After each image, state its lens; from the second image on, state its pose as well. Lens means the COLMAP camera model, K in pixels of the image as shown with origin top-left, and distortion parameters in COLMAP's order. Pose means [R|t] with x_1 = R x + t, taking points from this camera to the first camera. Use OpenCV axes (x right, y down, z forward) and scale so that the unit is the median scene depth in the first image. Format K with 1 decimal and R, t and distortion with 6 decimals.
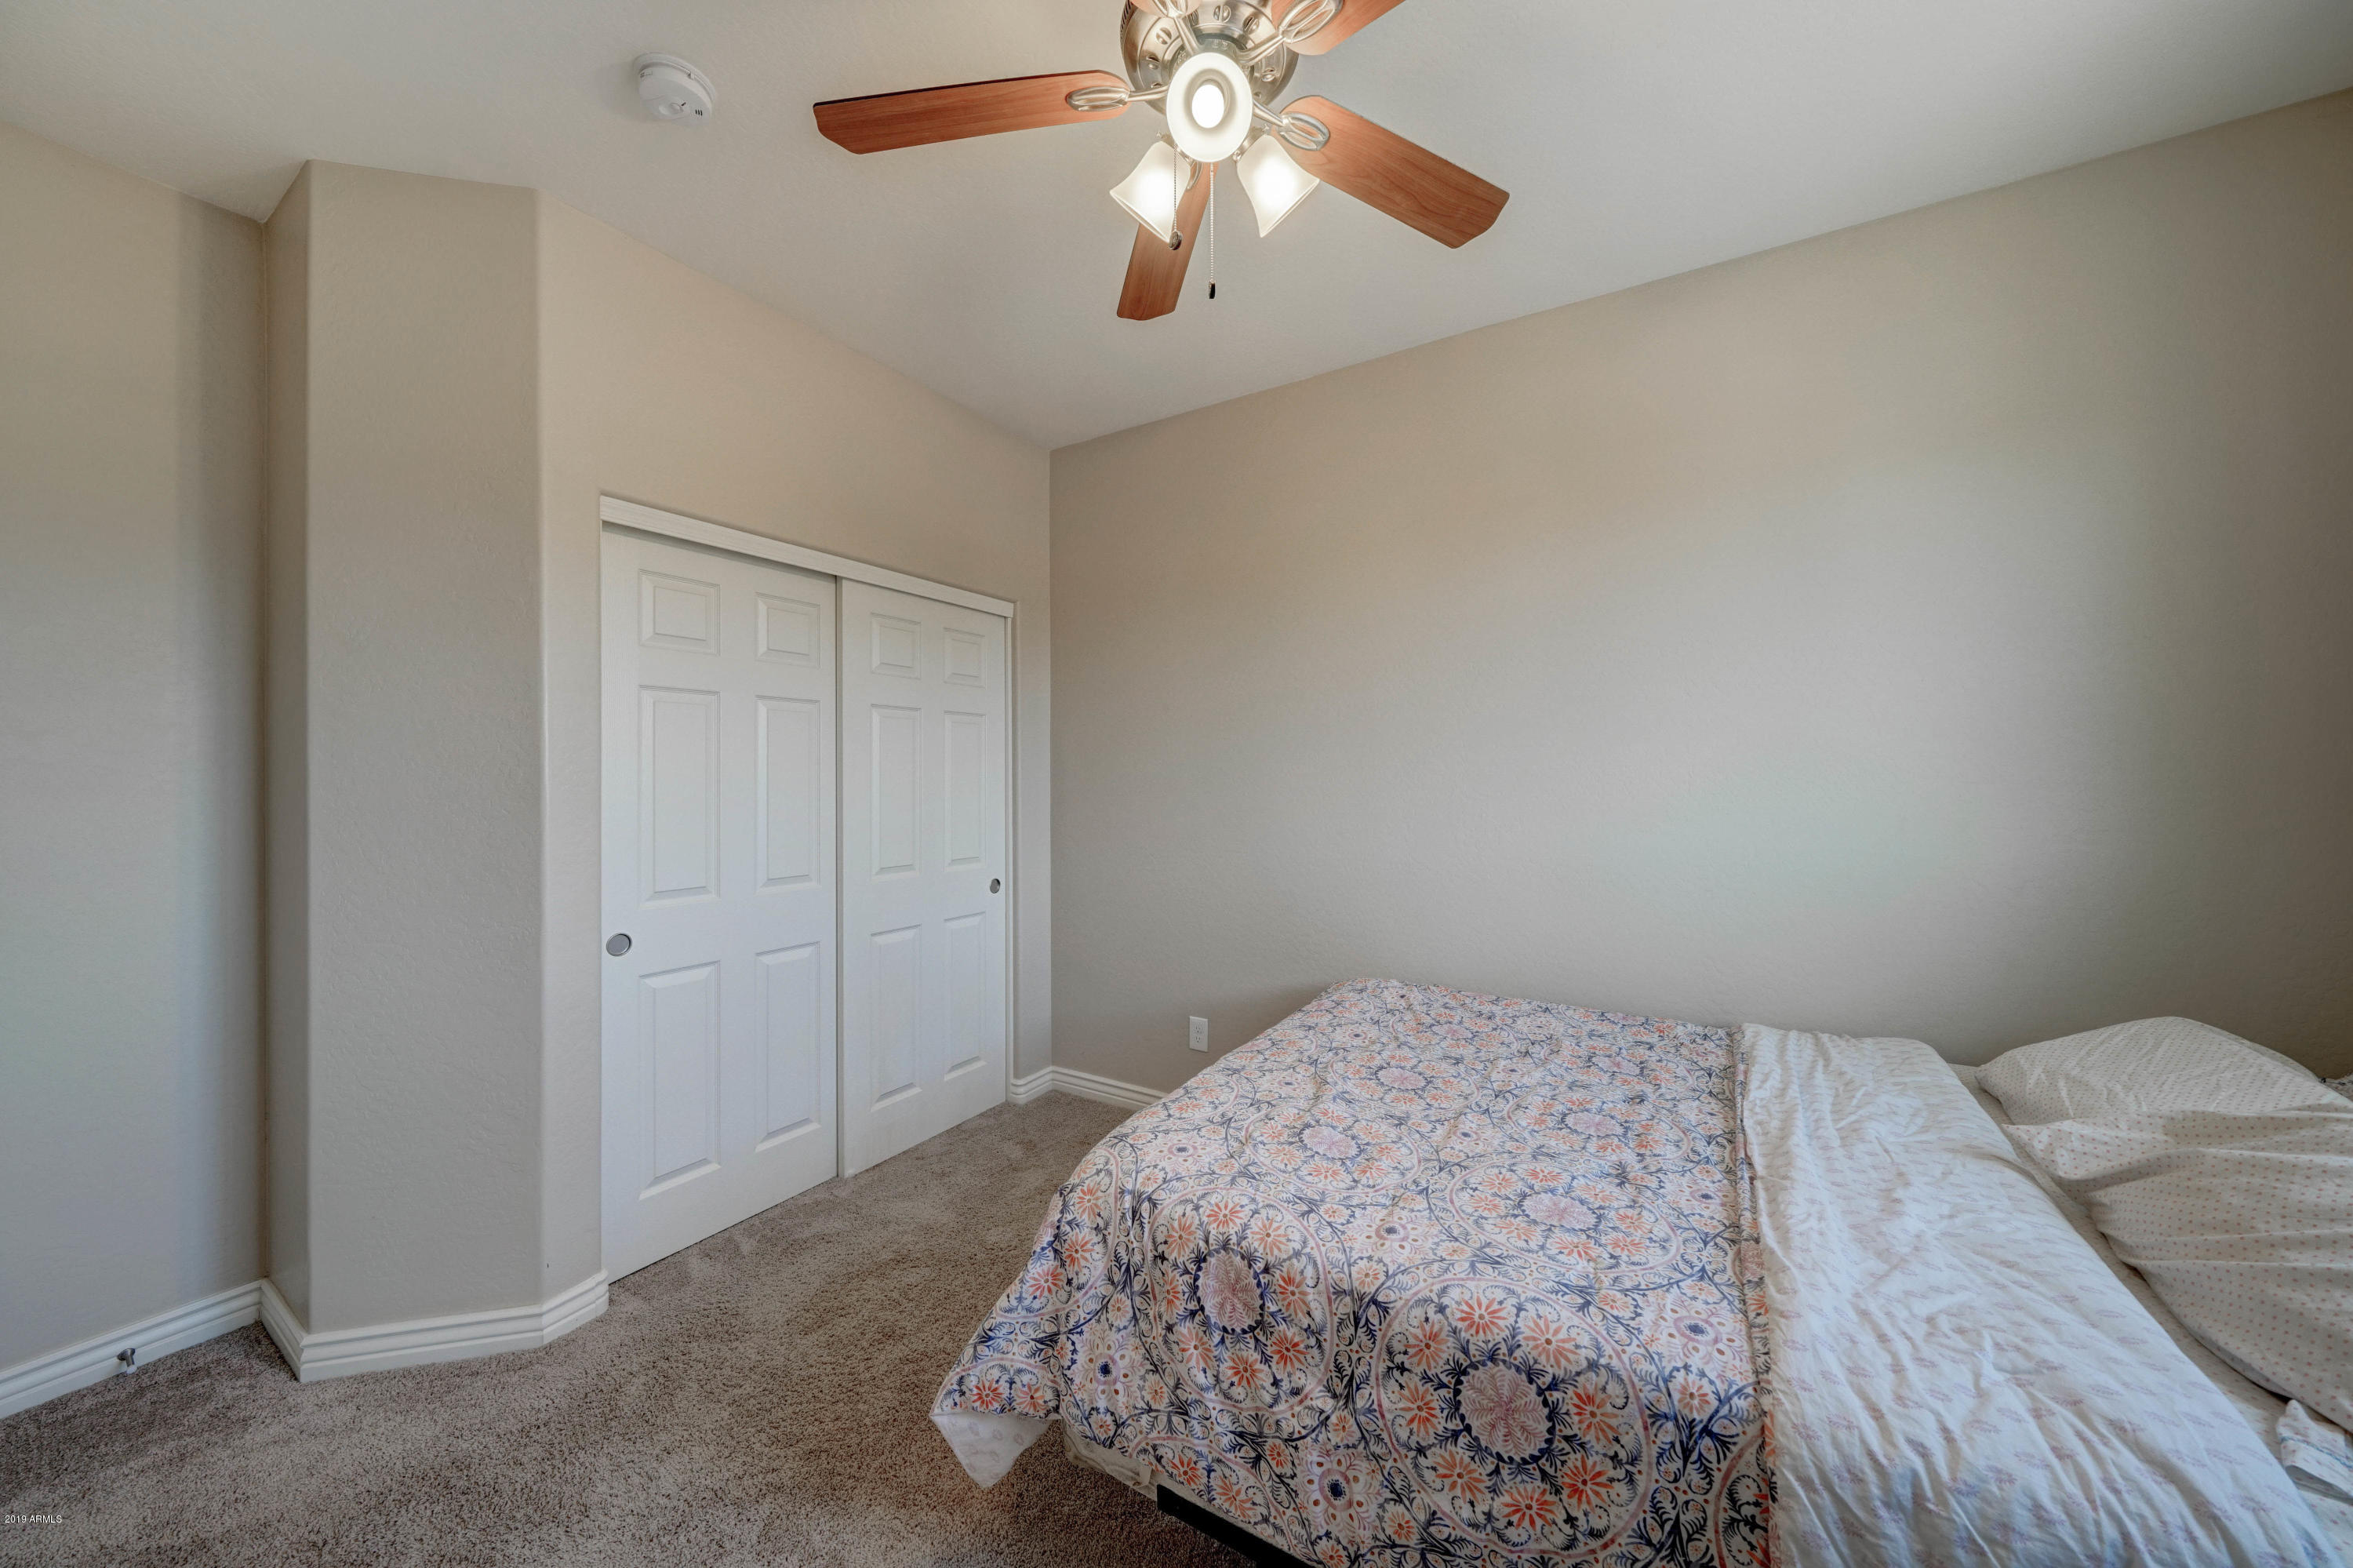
lens RADIAL K [[826.4, 0, 1220.7], [0, 826.4, 784.0], [0, 0, 1]] dist [-0.015467, 0.000056]
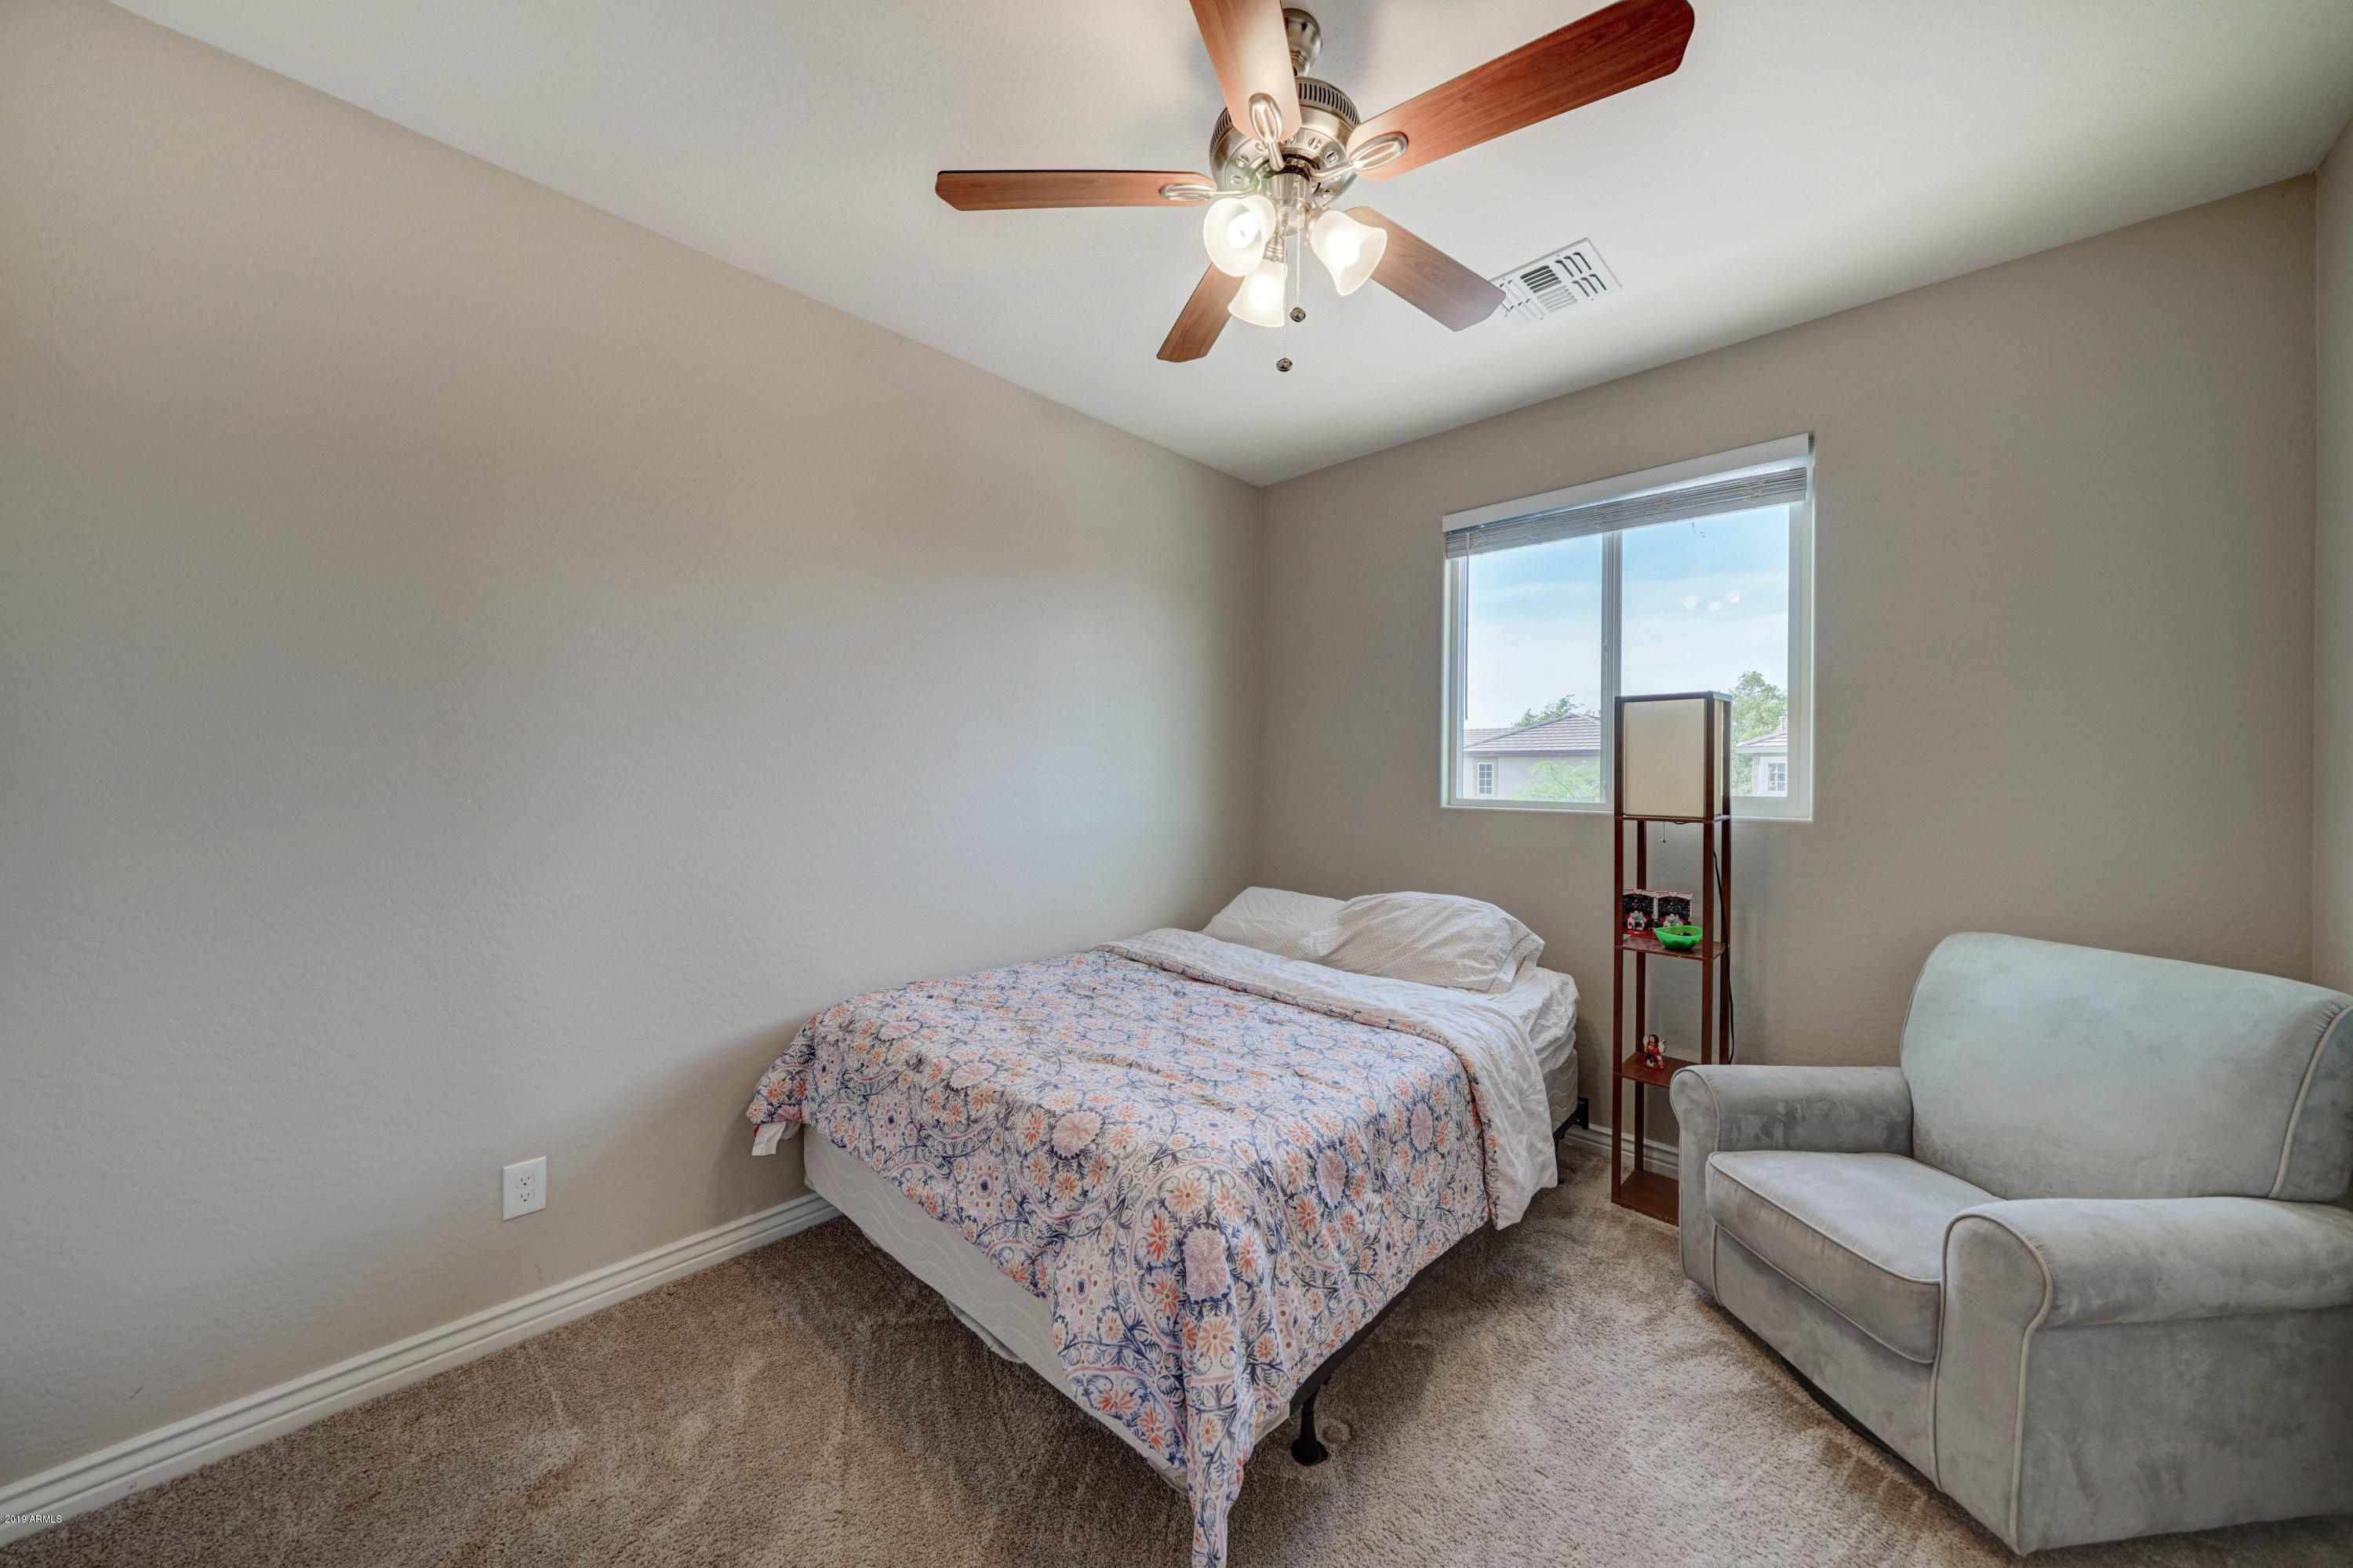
lens RADIAL K [[801.4, 0, 1185.1], [0, 801.4, 775.4], [0, 0, 1]] dist [-0.006001, 0.000013]
pose [[0.207183, -0.002971, 0.978298, -1.165604], [0.002689, 0.999993, 0.002468, -0.018386], [-0.978299, 0.002120, 0.207189, 0.884504]]
